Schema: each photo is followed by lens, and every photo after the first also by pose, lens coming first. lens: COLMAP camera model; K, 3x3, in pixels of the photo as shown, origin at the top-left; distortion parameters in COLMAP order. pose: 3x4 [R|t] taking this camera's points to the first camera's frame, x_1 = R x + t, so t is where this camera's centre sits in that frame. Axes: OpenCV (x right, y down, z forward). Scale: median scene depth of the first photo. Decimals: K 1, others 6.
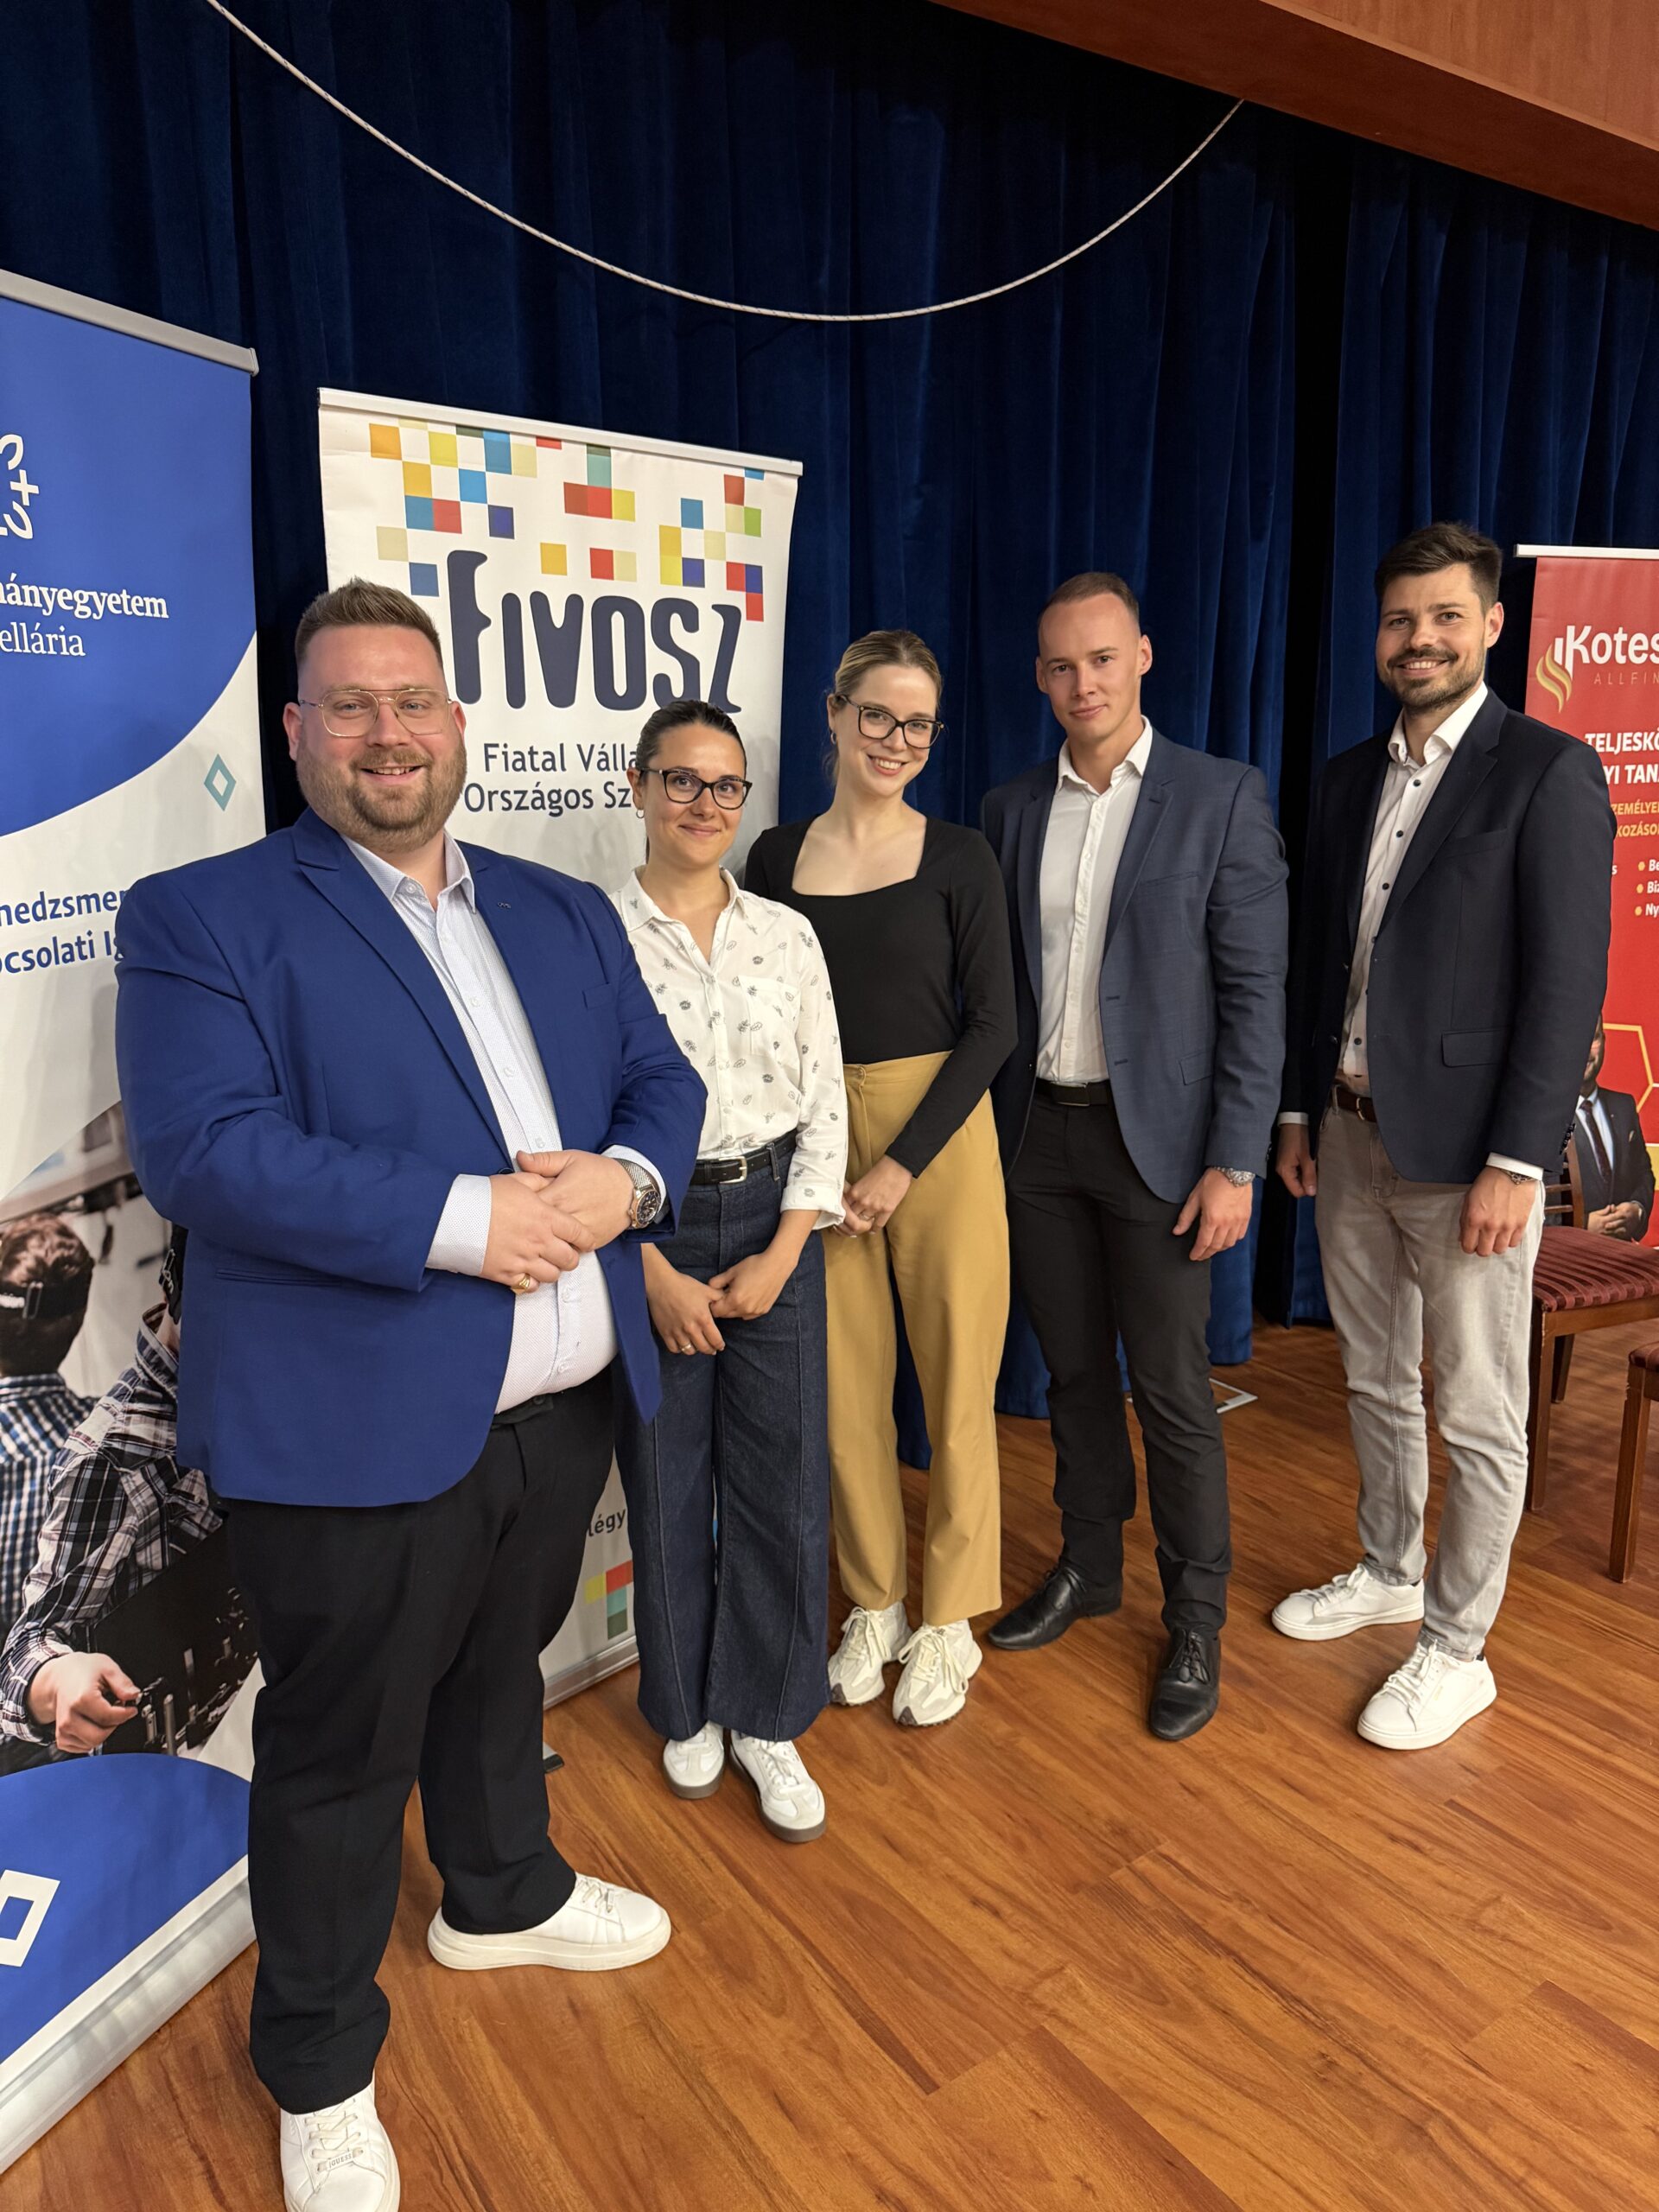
lens RADIAL K [[1551.7, 0, 834.3], [0, 1551.7, 1108.9], [0, 0, 1]] dist [0.070409, -0.120218]
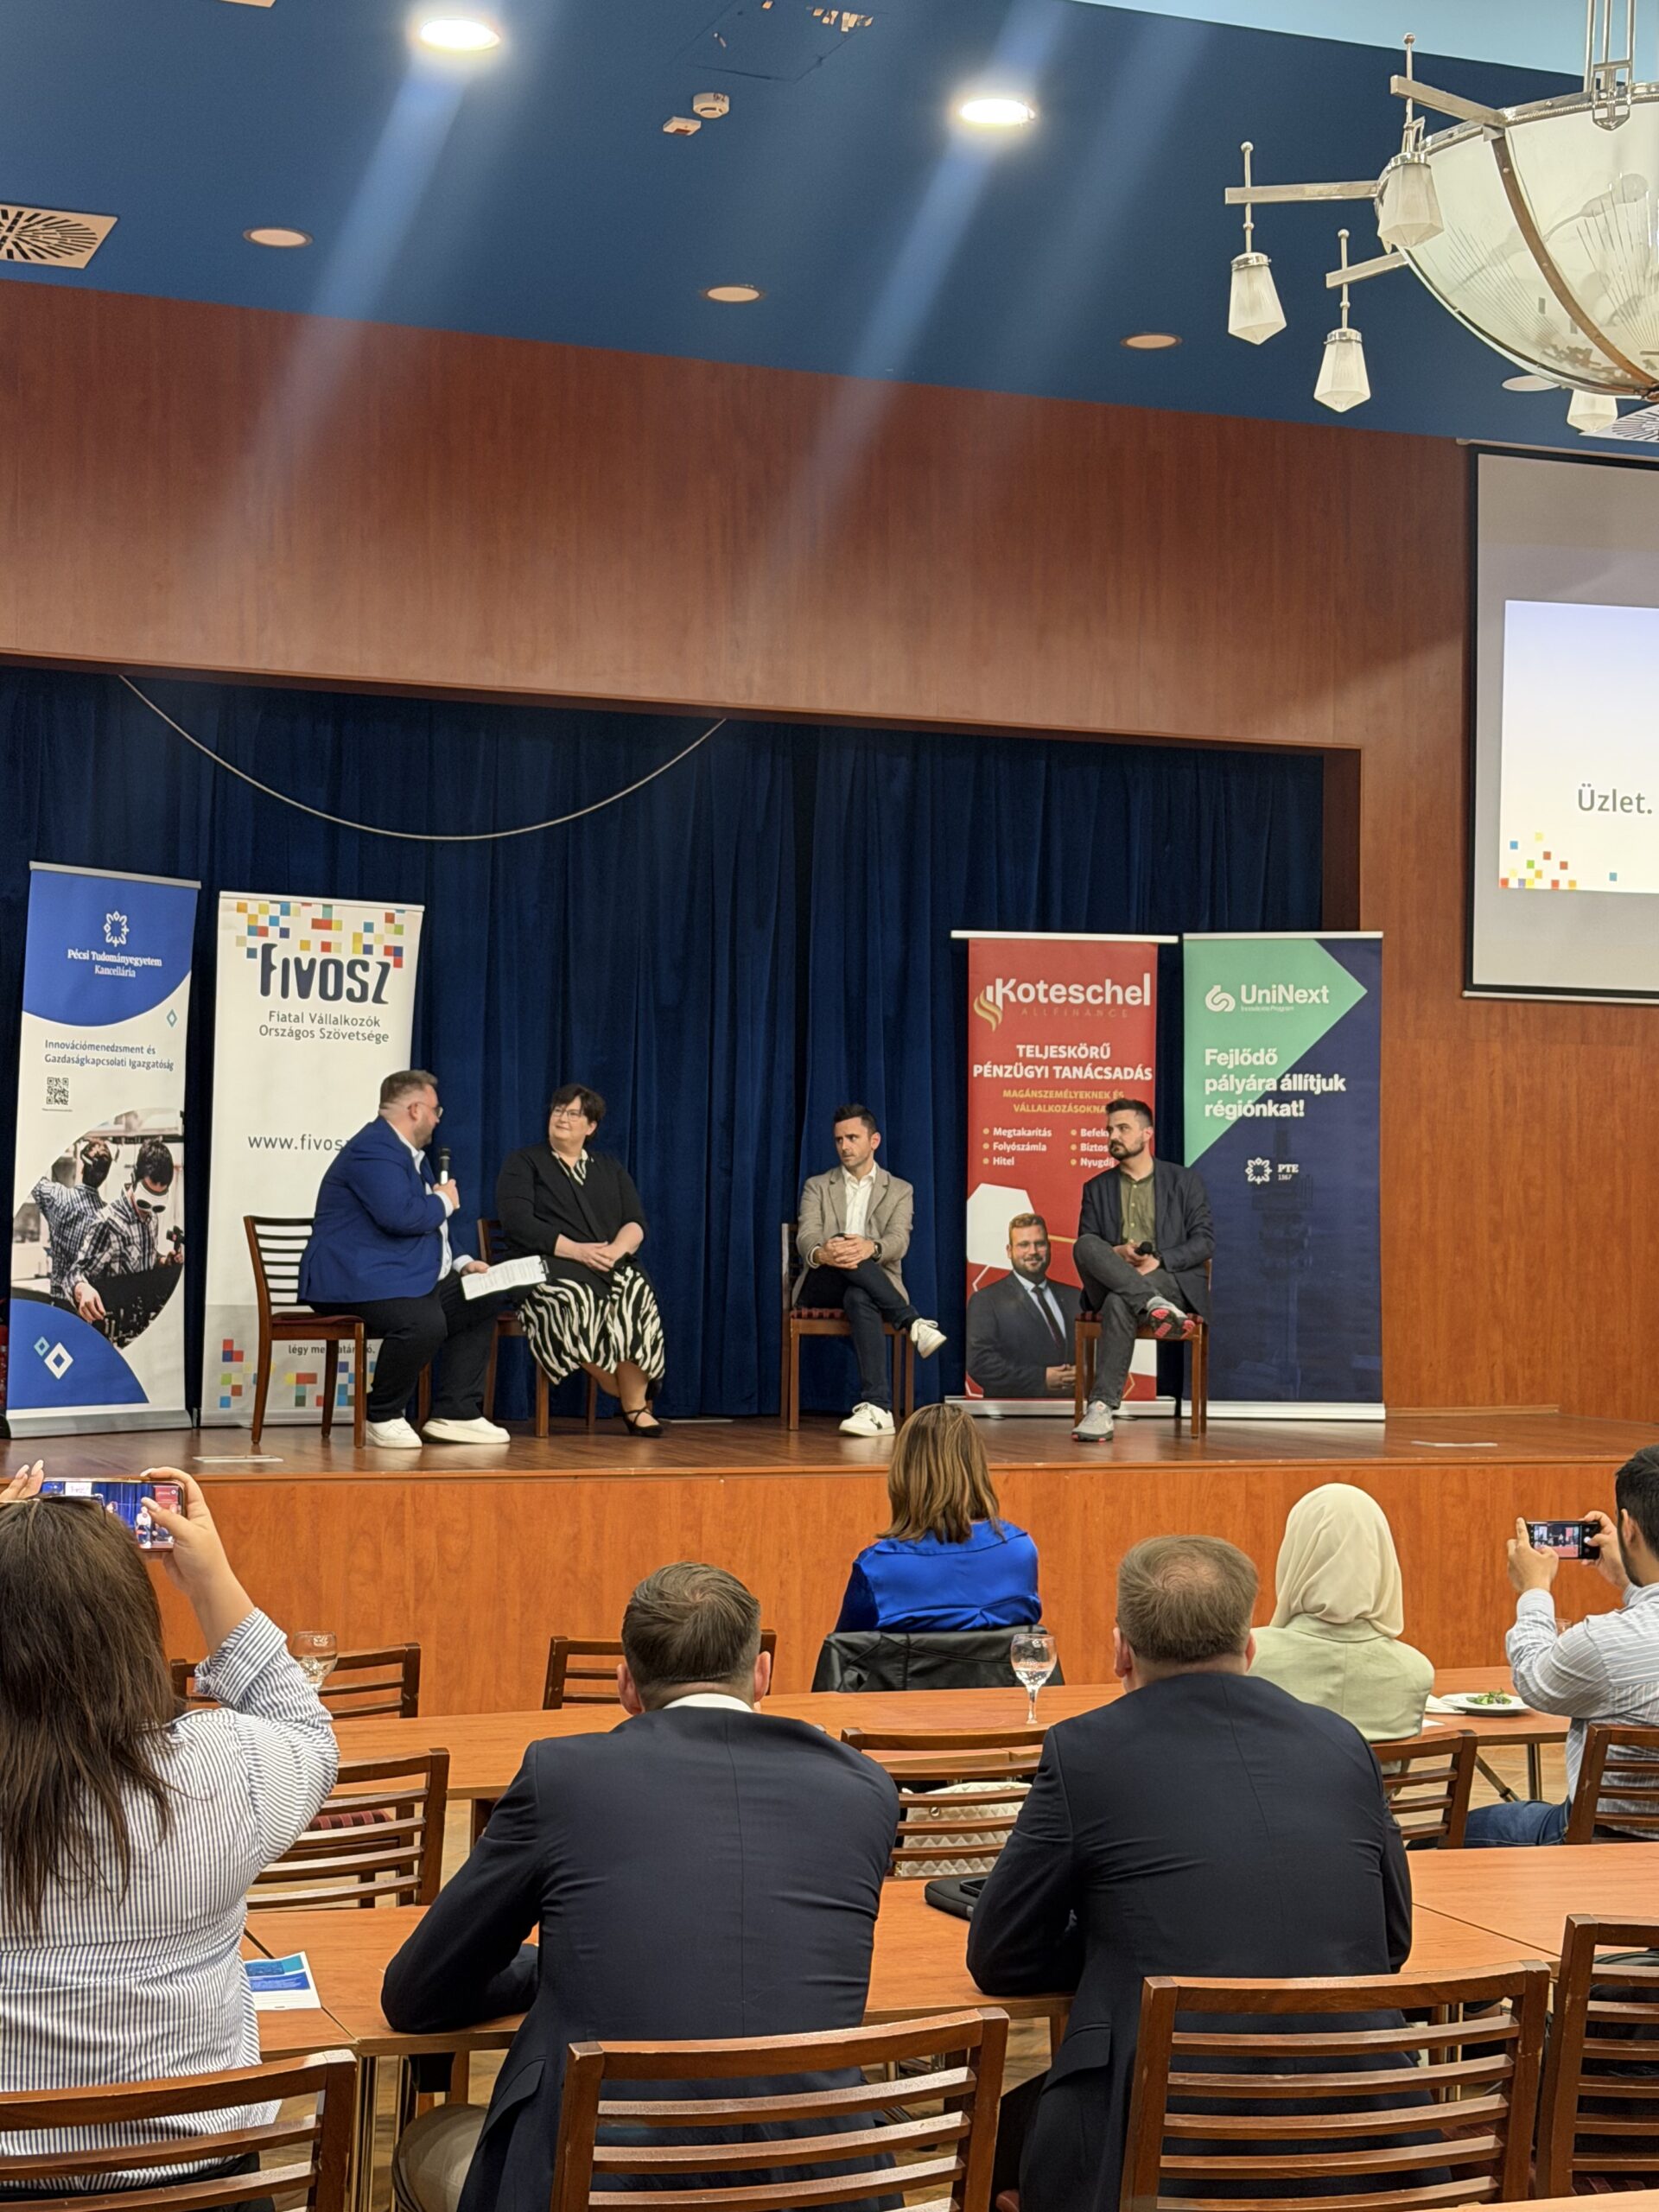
lens RADIAL K [[3567.2, 0, 827.8], [0, 3567.2, 1110.3], [0, 0, 1]] dist [0.143080, -0.094121]
pose [[0.971640, 0.029024, -0.234678, 2.057170], [-0.086678, 0.967076, -0.239273, 1.258456], [0.220007, 0.252828, 0.942165, -4.329575]]
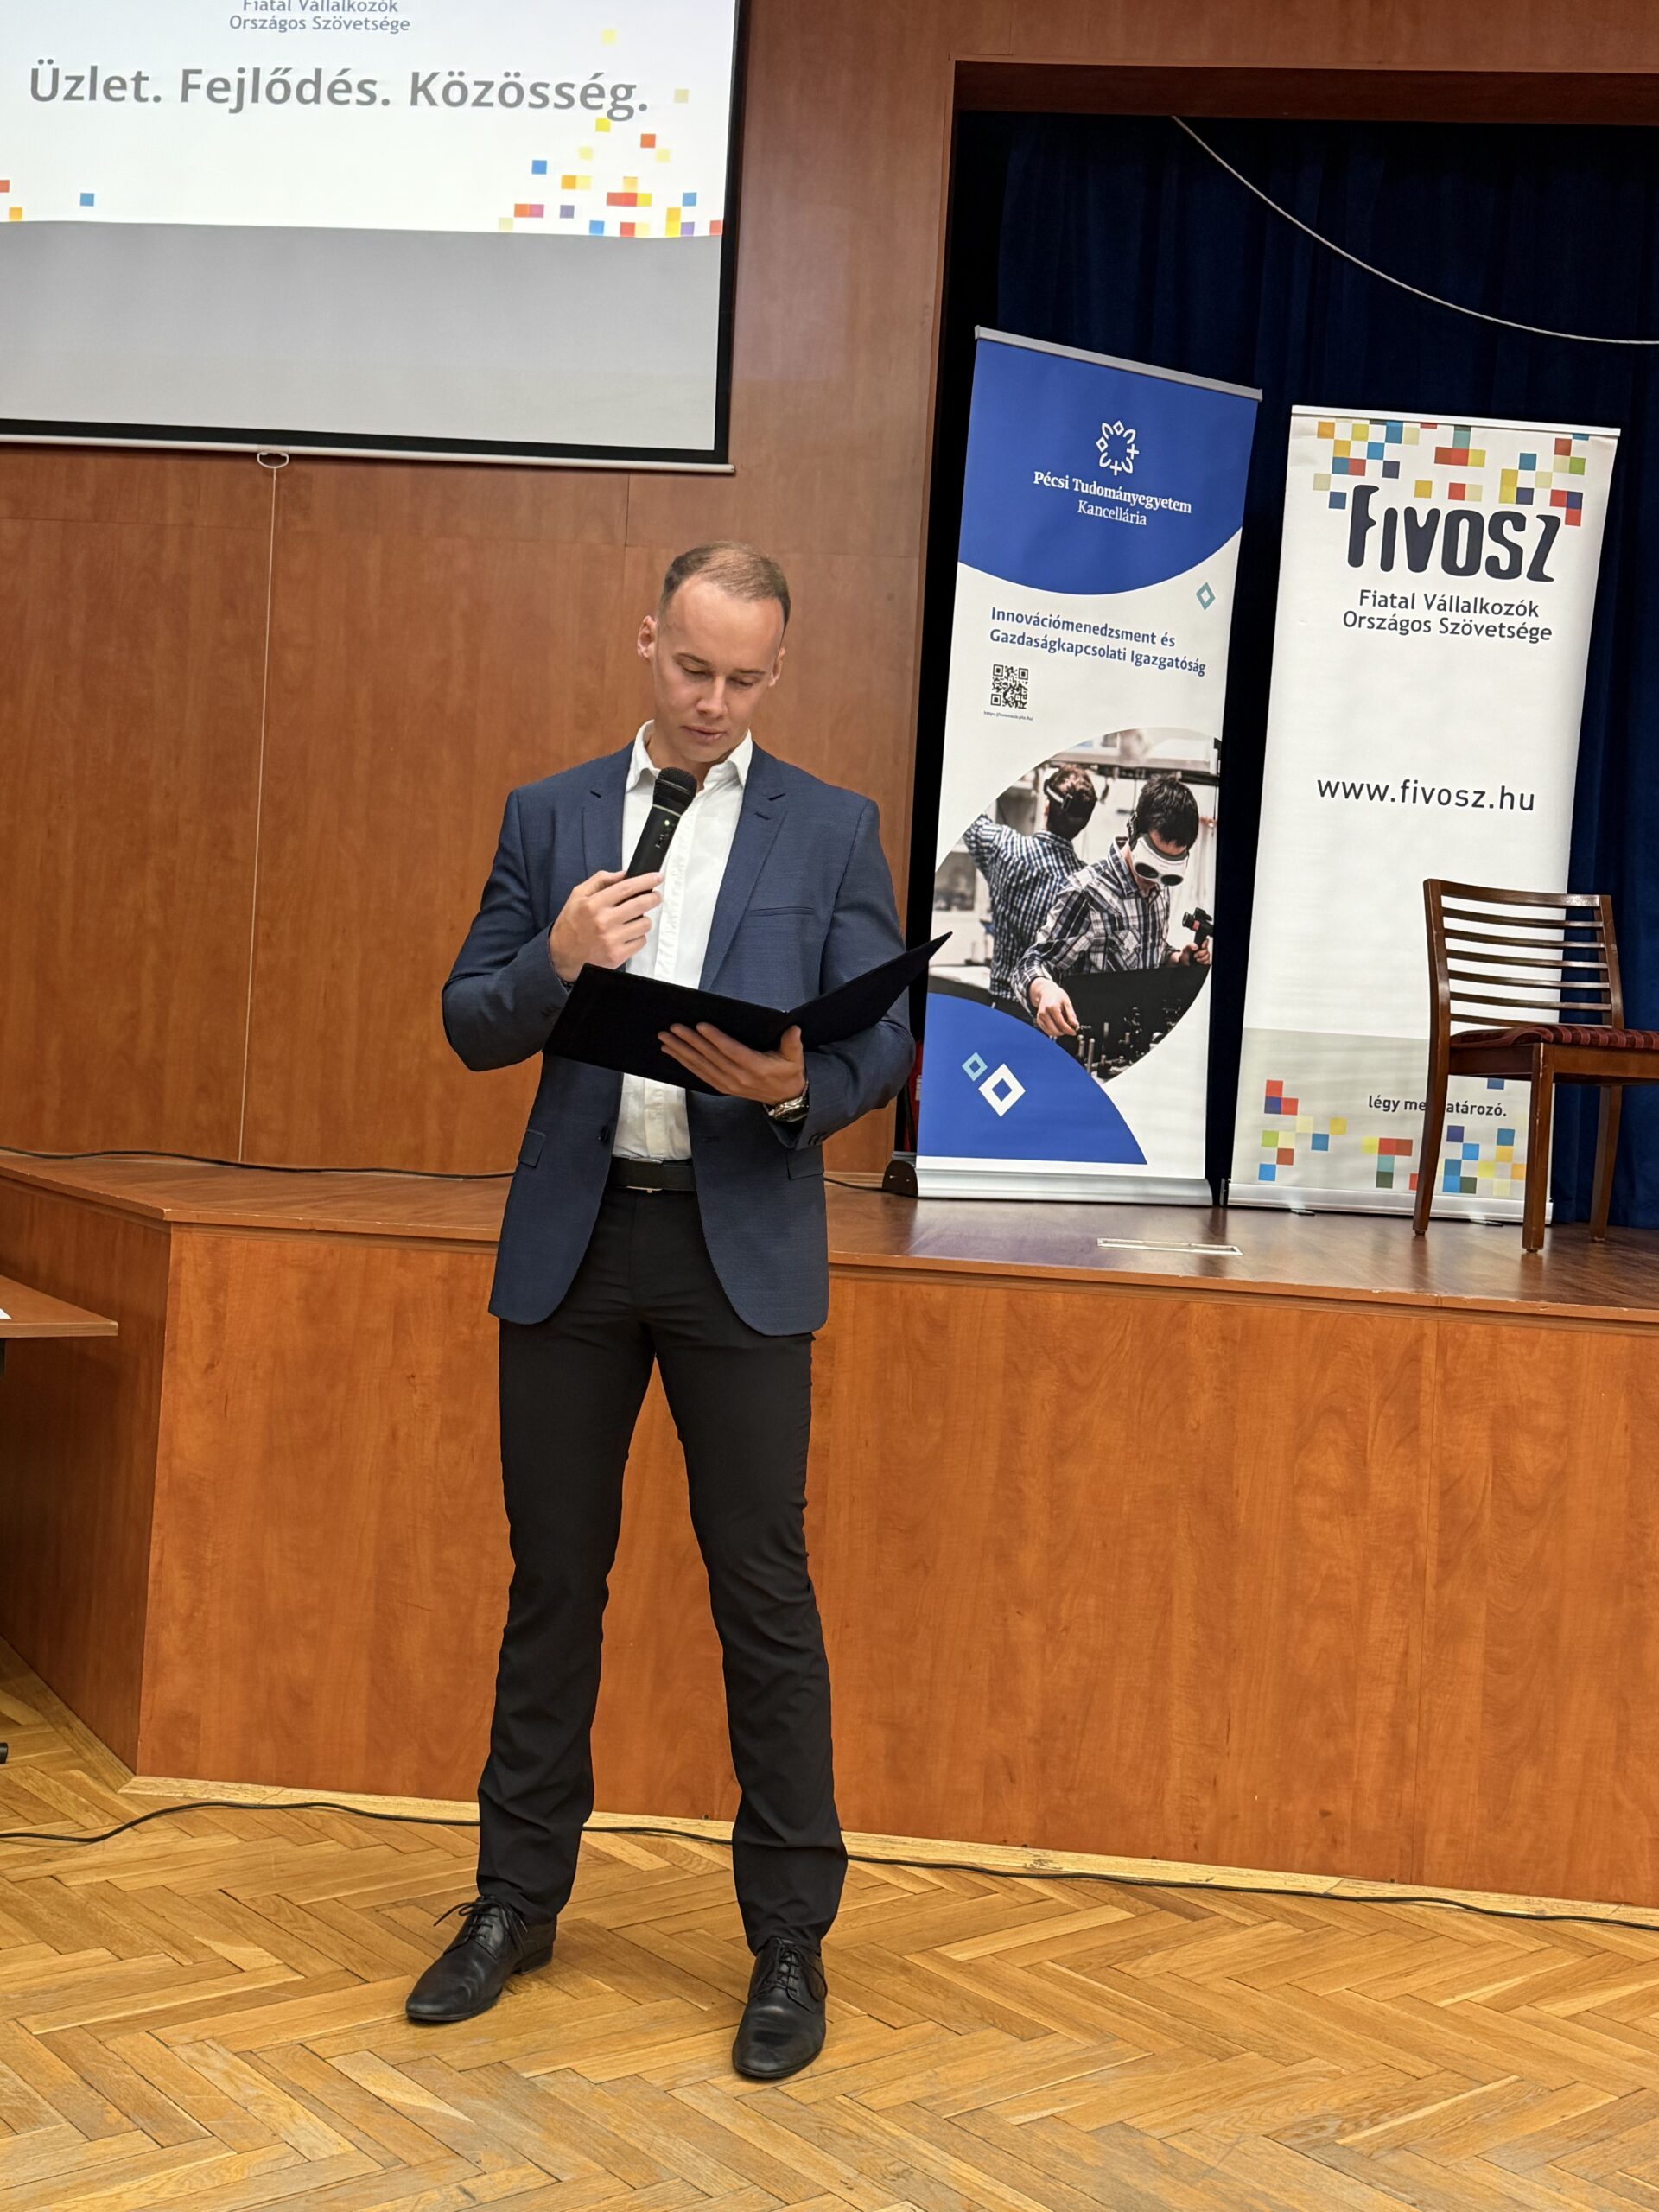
lens RADIAL K [[2359.2, 0, 829.5], [0, 2359.2, 1106.0], [0, 0, 1]] dist [0.204307, -0.465282]
pose [[0.753579, 0.074689, -0.653101, 1.092026], [-0.216000, 0.966491, -0.138703, 0.804235], [0.620856, 0.245594, 0.744460, -1.198980]]
